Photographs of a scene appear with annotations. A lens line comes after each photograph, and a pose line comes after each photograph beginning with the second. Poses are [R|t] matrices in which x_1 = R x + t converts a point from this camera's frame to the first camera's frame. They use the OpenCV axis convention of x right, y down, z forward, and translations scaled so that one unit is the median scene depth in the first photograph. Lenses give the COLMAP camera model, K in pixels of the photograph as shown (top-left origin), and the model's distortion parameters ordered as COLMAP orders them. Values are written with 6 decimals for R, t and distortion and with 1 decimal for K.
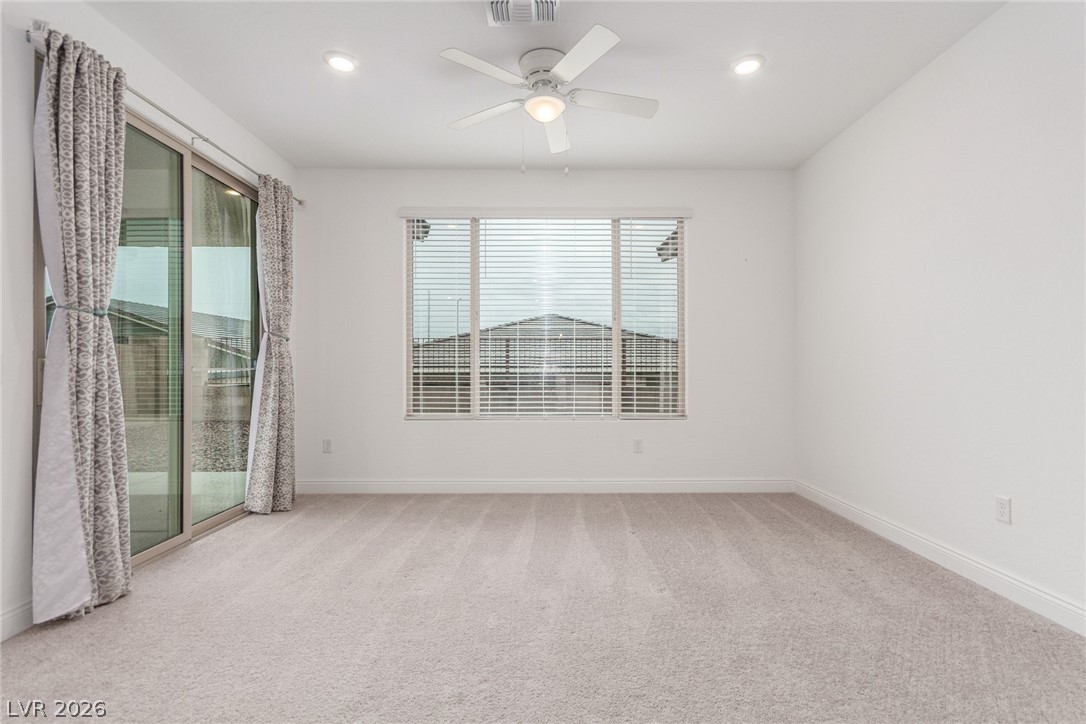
lens RADIAL K [[505.0, 0, 543.4], [0, 505.0, 364.7], [0, 0, 1]] dist [0.005333, 0.001897]
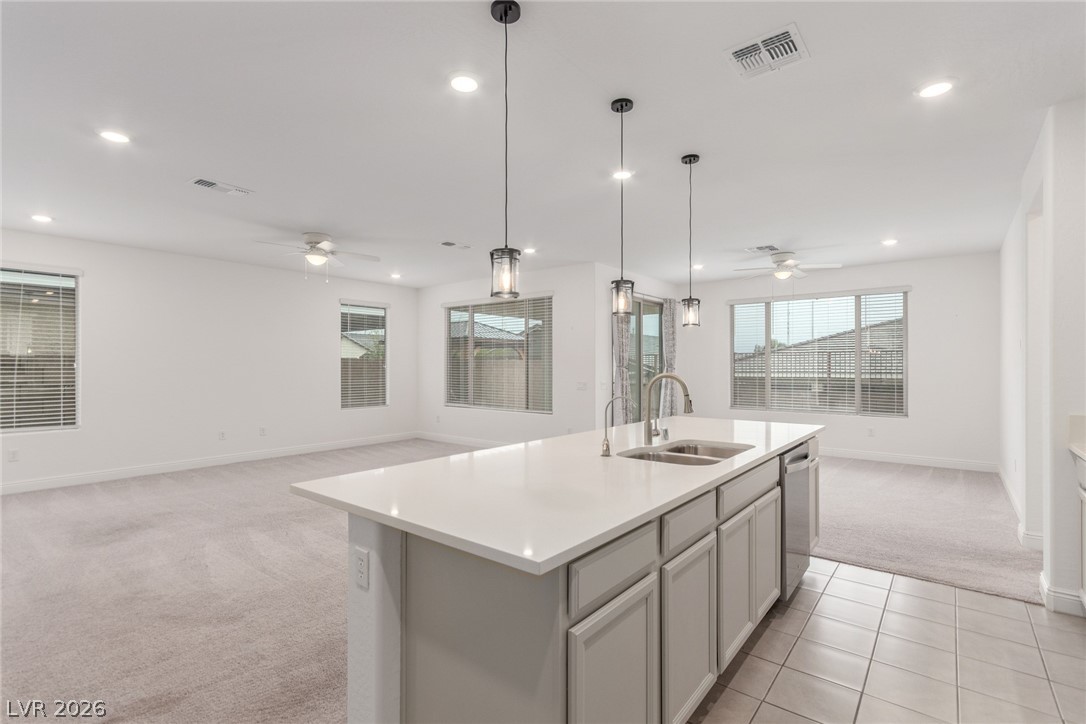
lens RADIAL K [[505.0, 0, 549.8], [0, 505.0, 361.9], [0, 0, 1]] dist [0.005333, 0.001897]
pose [[0.784869, -0.003830, -0.619649, 0.393385], [0.001752, 0.999991, -0.003962, -0.066415], [0.619659, 0.002025, 0.784869, -0.971759]]
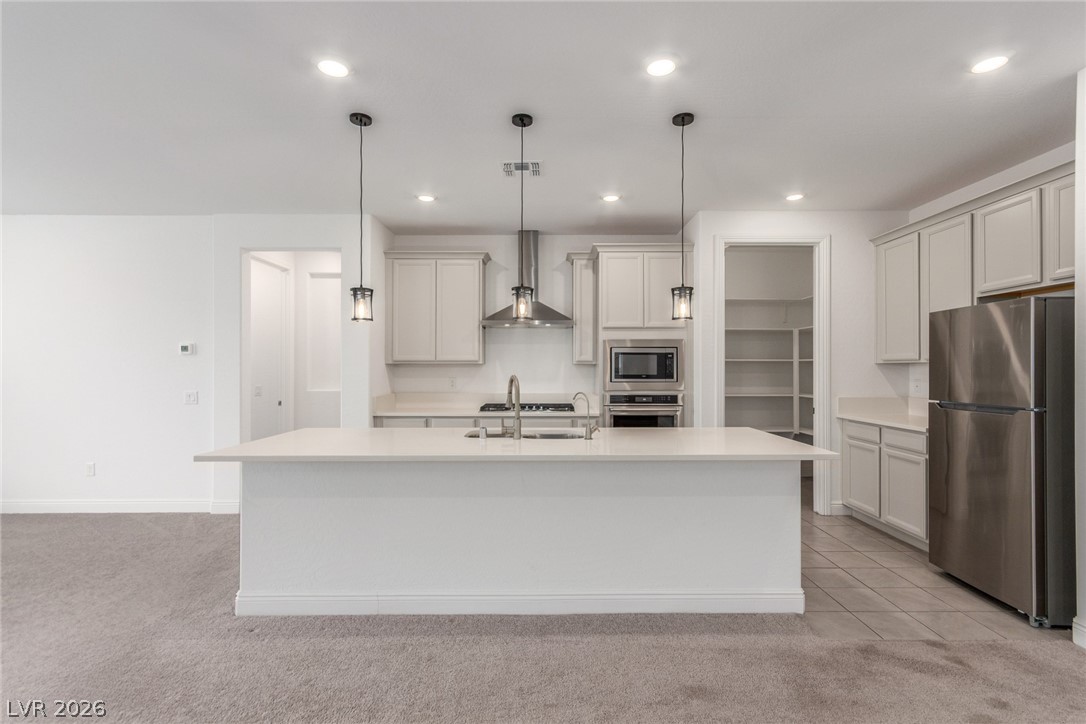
lens RADIAL K [[505.0, 0, 547.4], [0, 505.0, 363.3], [0, 0, 1]] dist [0.005333, 0.001897]
pose [[0.004190, 0.008256, 0.999957, -0.269319], [-0.006278, 0.999946, -0.008229, -0.031448], [-0.999972, -0.006243, 0.004241, -0.197082]]
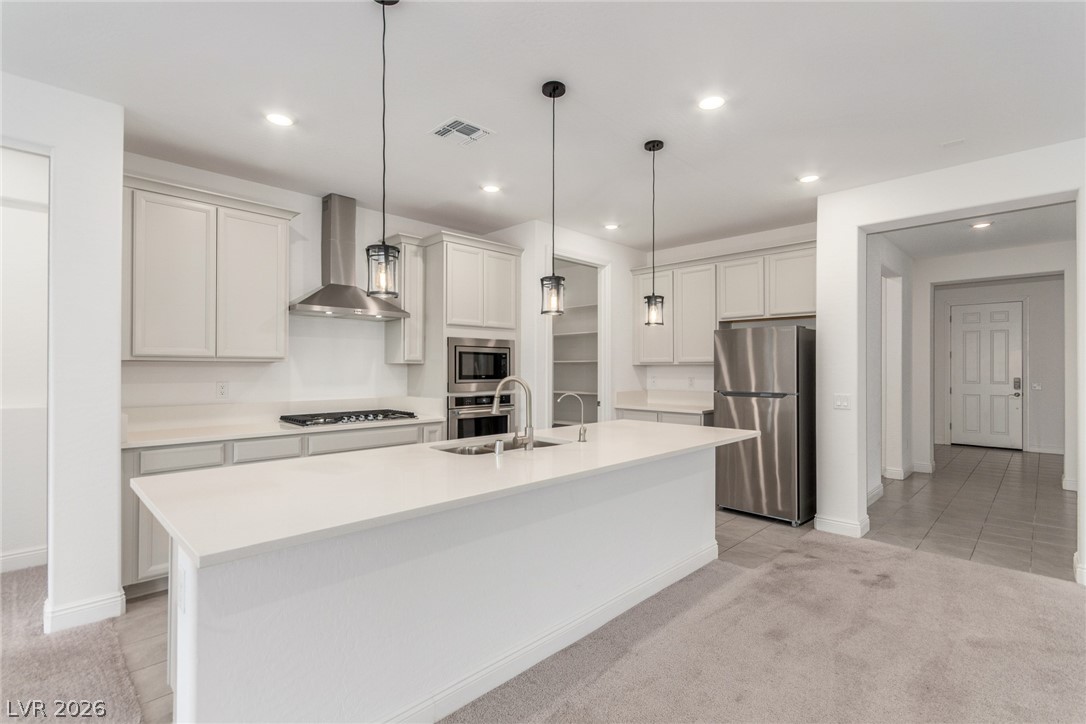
lens RADIAL K [[505.0, 0, 540.1], [0, 505.0, 362.1], [0, 0, 1]] dist [0.005333, 0.001897]
pose [[-0.705642, 0.007065, 0.708533, -0.150964], [-0.006587, 0.999842, -0.016529, -0.029622], [-0.708538, -0.016331, -0.705484, 0.016611]]
